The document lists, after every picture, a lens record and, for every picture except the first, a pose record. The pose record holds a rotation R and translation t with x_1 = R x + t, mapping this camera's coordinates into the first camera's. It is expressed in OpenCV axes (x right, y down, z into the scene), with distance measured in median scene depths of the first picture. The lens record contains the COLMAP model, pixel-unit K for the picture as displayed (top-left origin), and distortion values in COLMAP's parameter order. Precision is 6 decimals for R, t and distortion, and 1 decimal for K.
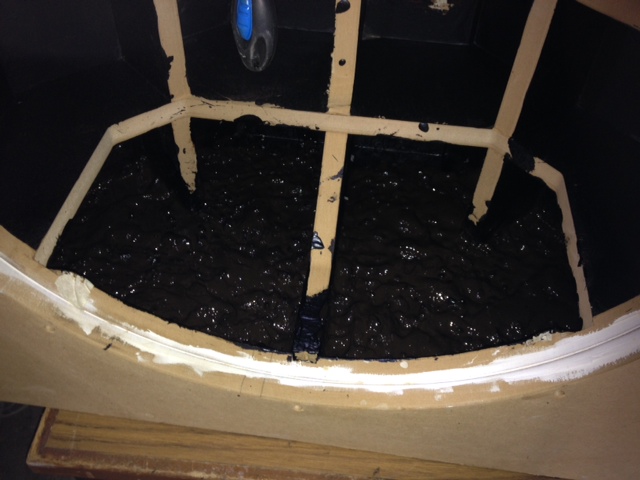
lens RADIAL K [[594.1, 0, 320.0], [0, 594.1, 240.0], [0, 0, 1]] dist [0.043956, -0.097396]
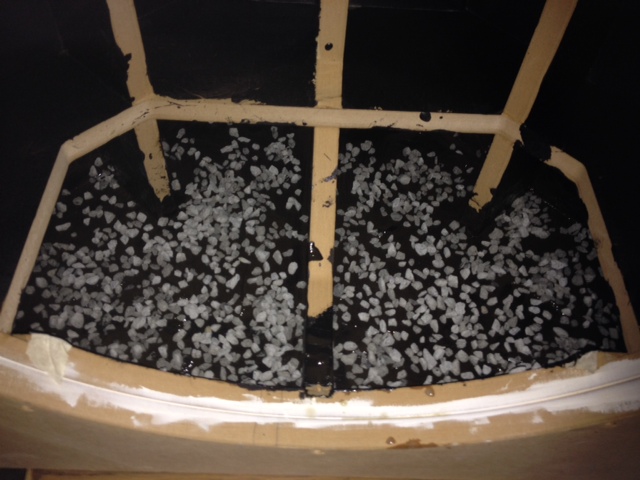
lens RADIAL K [[594.1, 0, 320.0], [0, 594.1, 240.0], [0, 0, 1]] dist [0.043956, -0.097396]
pose [[0.993414, -0.082543, 0.079466, -0.068832], [0.074003, 0.991716, 0.104993, -0.113696], [-0.087474, -0.098421, 0.991293, 0.116717]]
